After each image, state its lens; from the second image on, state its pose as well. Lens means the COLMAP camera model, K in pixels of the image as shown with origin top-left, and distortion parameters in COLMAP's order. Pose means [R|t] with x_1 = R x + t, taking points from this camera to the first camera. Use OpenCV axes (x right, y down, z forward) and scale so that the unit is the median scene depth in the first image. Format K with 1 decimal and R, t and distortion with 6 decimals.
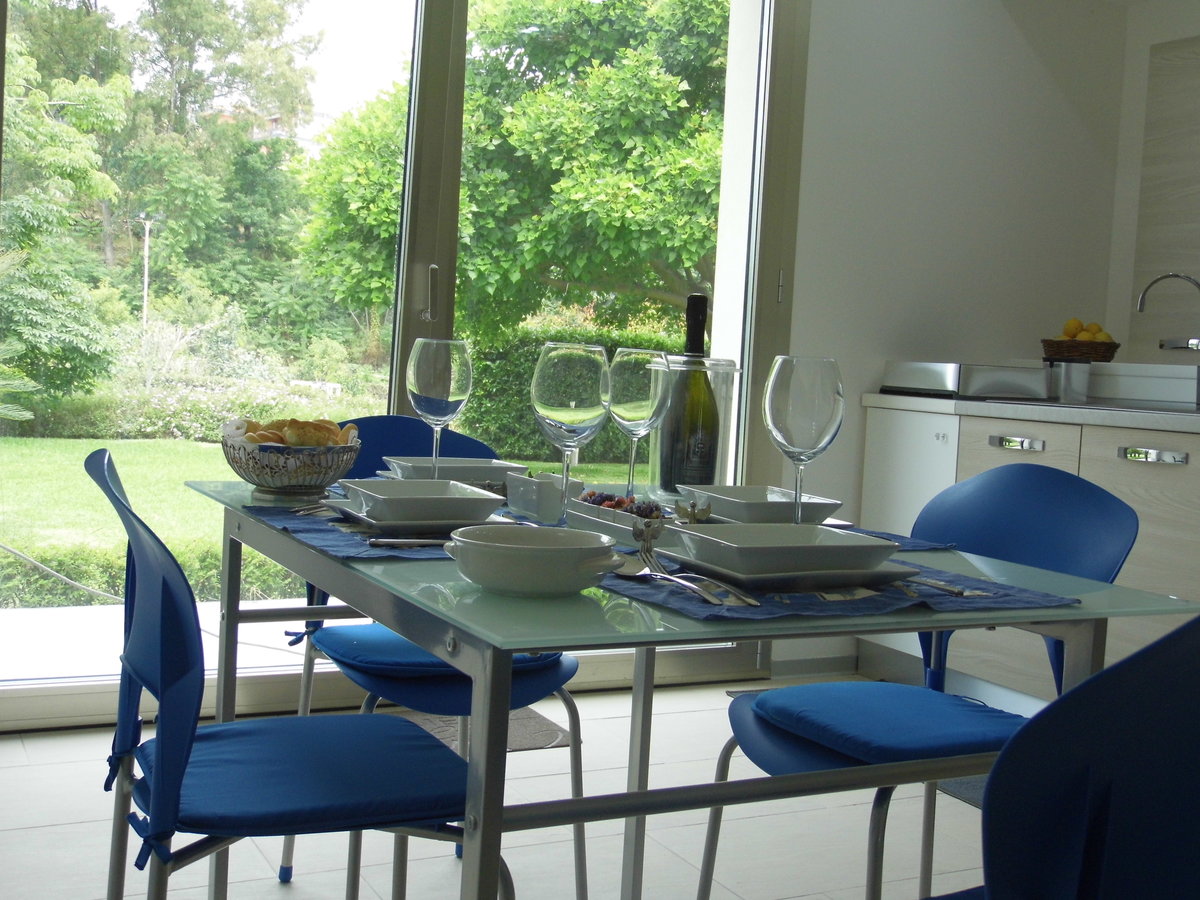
lens RADIAL K [[1411.5, 0, 600.0], [0, 1411.5, 450.0], [0, 0, 1]] dist [0.004630, -0.002558]
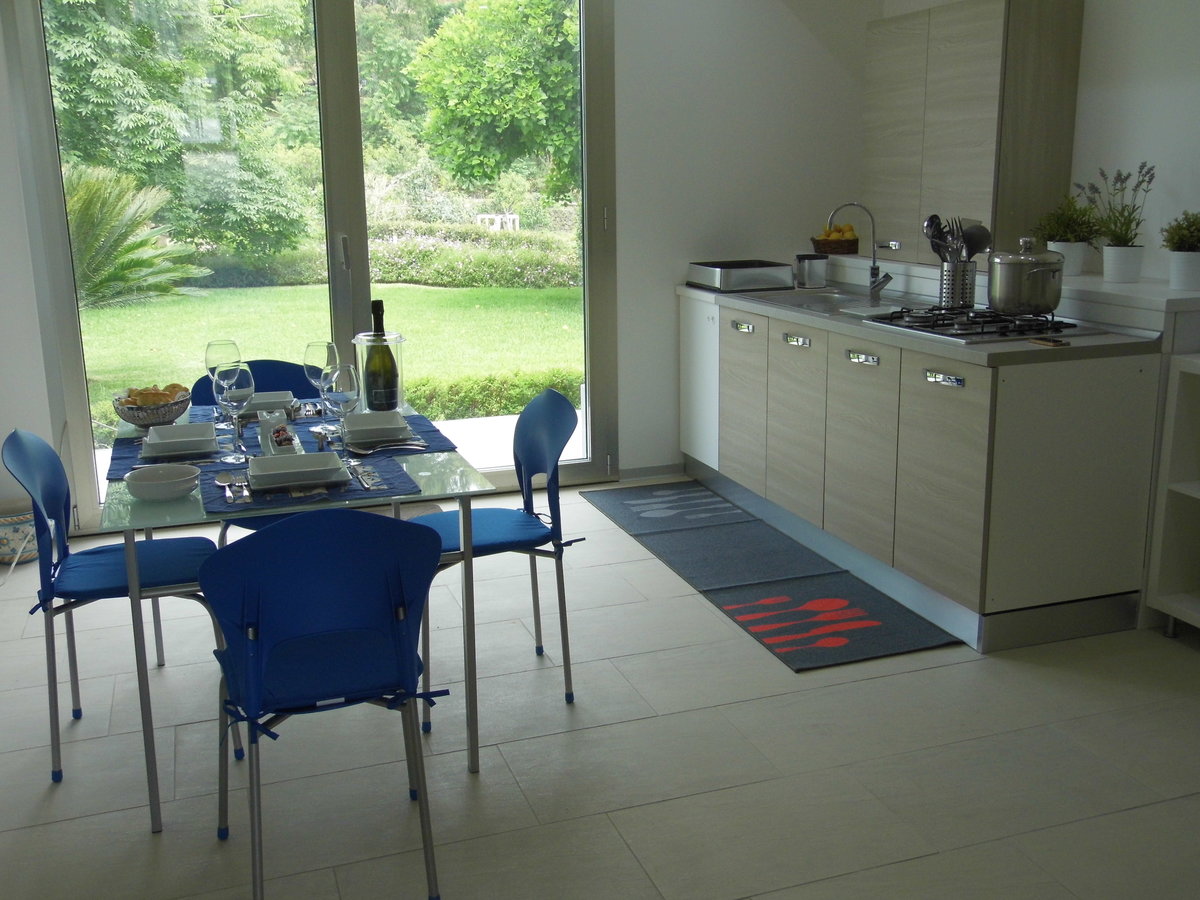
lens RADIAL K [[1187.1, 0, 604.3], [0, 1187.1, 442.0], [0, 0, 1]] dist [-0.001443, 0.029530]
pose [[0.989281, -0.035046, -0.141758, 0.070747], [0.057054, 0.986375, 0.154302, -0.018816], [0.134419, -0.160736, 0.977801, -0.055302]]
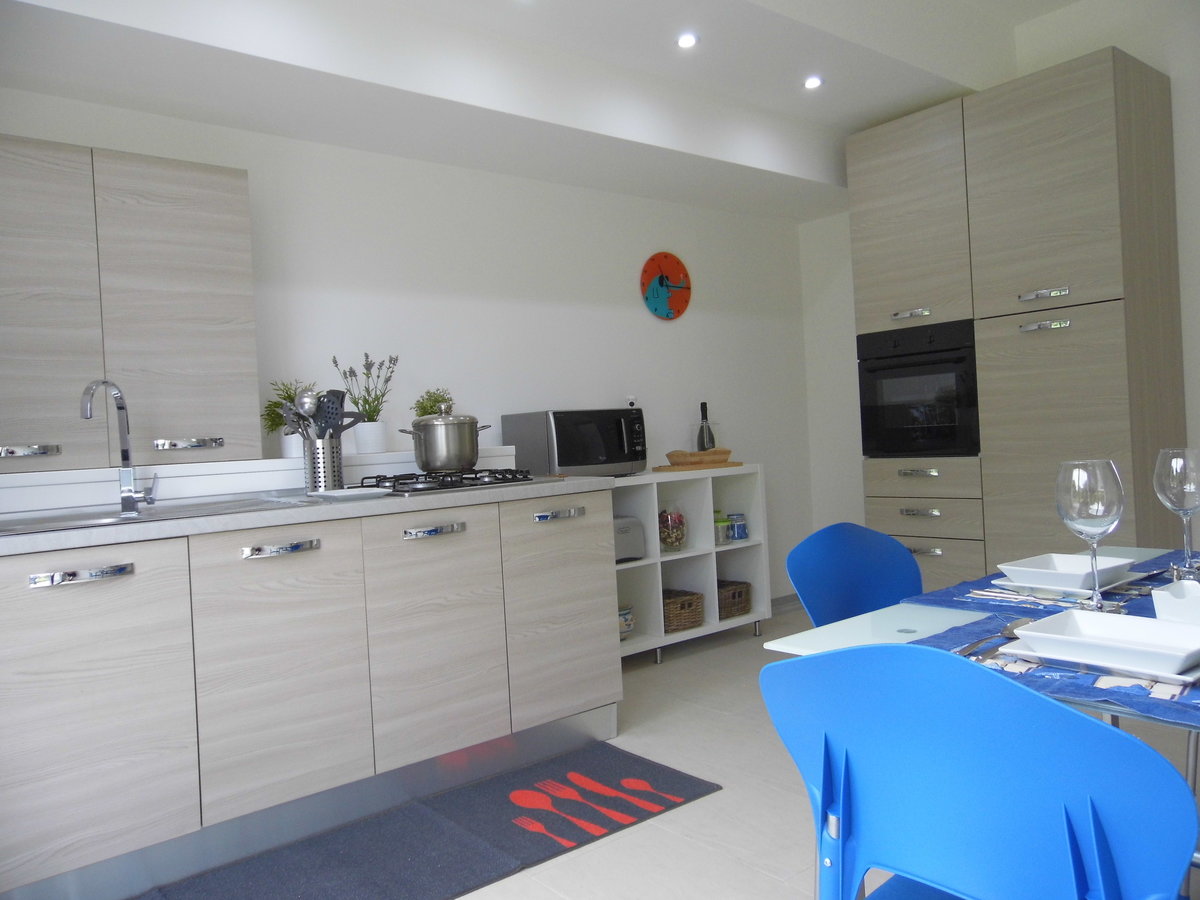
lens RADIAL K [[918.3, 0, 600.0], [0, 918.3, 450.0], [0, 0, 1]] dist [0.002300, 0.014093]
pose [[-0.216770, -0.057286, 0.974540, -0.068314], [0.105124, 0.991102, 0.081643, -0.020263], [-0.970546, 0.120145, -0.208819, 0.177709]]
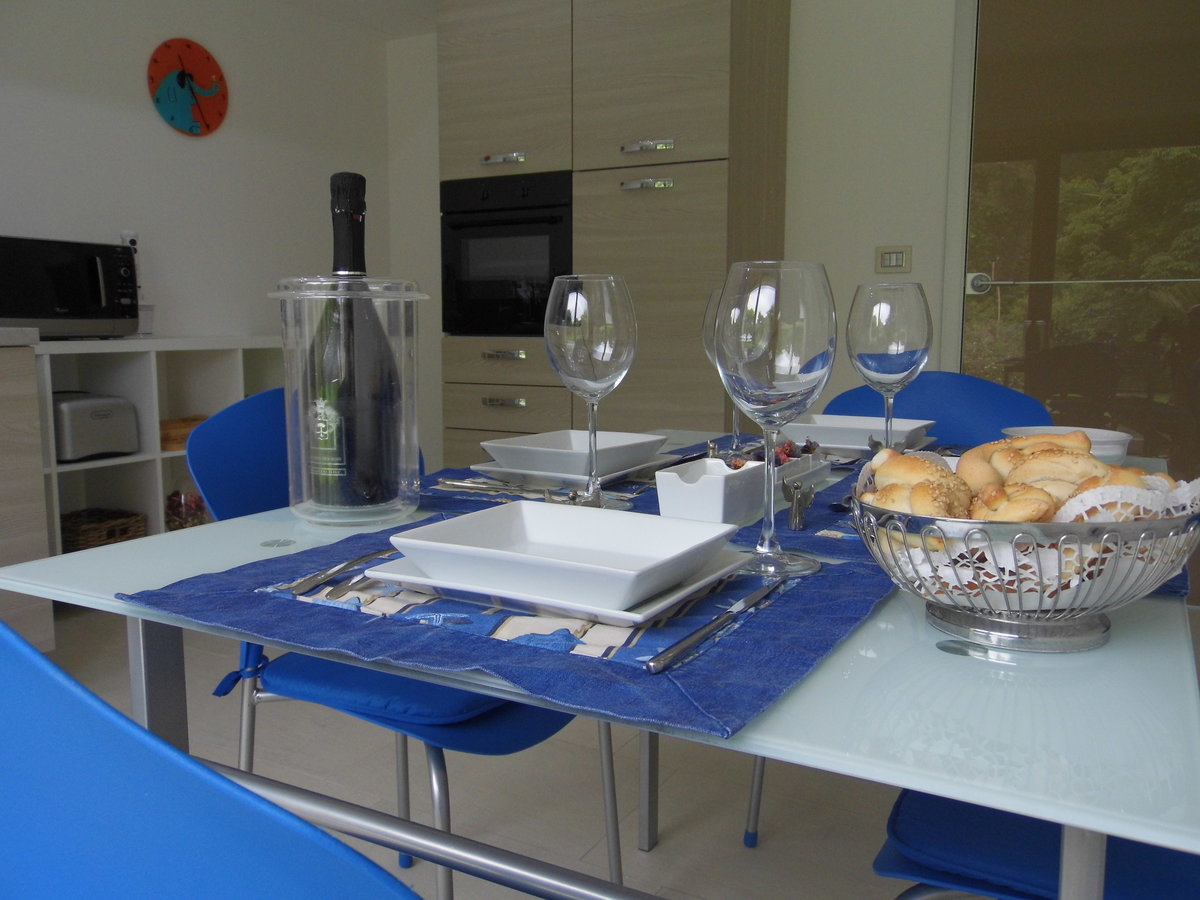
lens RADIAL K [[1013.5, 0, 600.0], [0, 1013.5, 450.0], [0, 0, 1]] dist [0.000428, -0.001875]
pose [[-0.549928, -0.158038, 0.820124, -0.047536], [0.024095, 0.978524, 0.204718, -0.010120], [-0.834864, 0.132341, -0.534310, 0.150113]]
